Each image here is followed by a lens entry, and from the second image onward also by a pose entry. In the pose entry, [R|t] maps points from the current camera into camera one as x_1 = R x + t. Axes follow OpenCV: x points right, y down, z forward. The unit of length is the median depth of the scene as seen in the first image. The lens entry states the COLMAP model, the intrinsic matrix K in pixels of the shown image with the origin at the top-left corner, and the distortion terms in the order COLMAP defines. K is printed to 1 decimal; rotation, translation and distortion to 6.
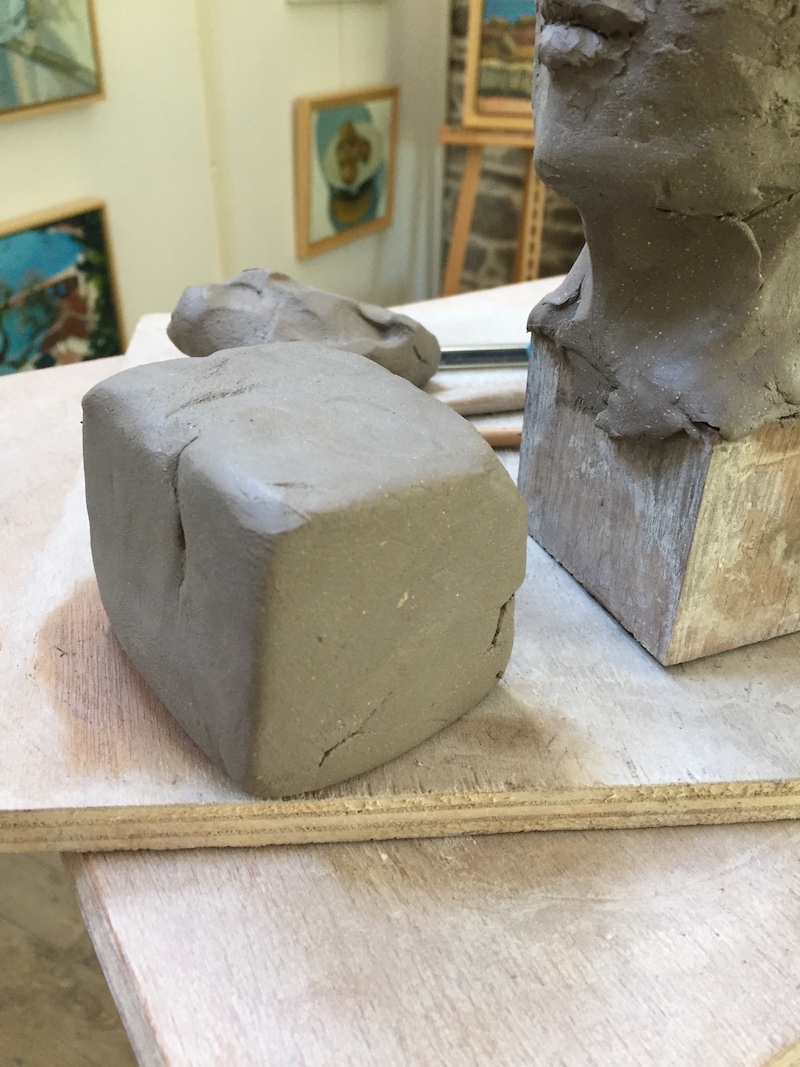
lens RADIAL K [[865.7, 0, 395.0], [0, 865.7, 531.4], [0, 0, 1]] dist [0.019703, -0.081225]
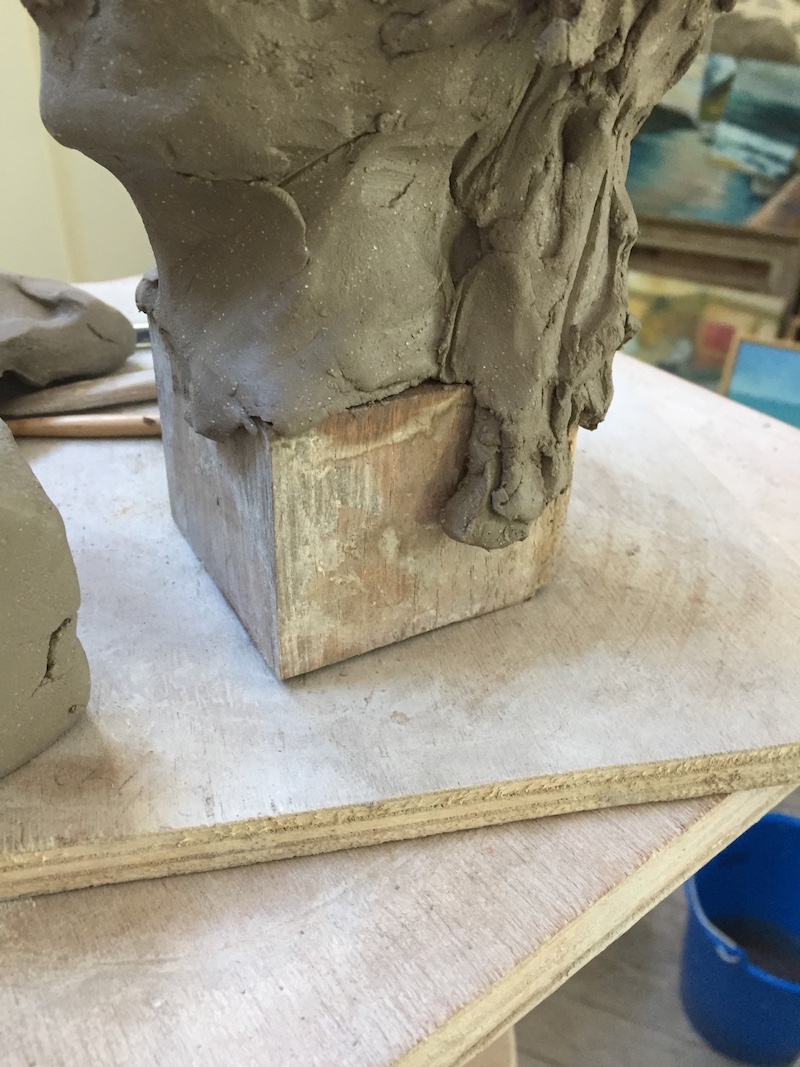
lens RADIAL K [[865.7, 0, 421.7], [0, 865.7, 526.4], [0, 0, 1]] dist [0.019703, -0.081225]
pose [[0.988409, -0.056955, 0.140724, 0.382369], [0.051622, 0.997814, 0.041267, -0.040600], [-0.142767, -0.033525, 0.989188, 0.091662]]
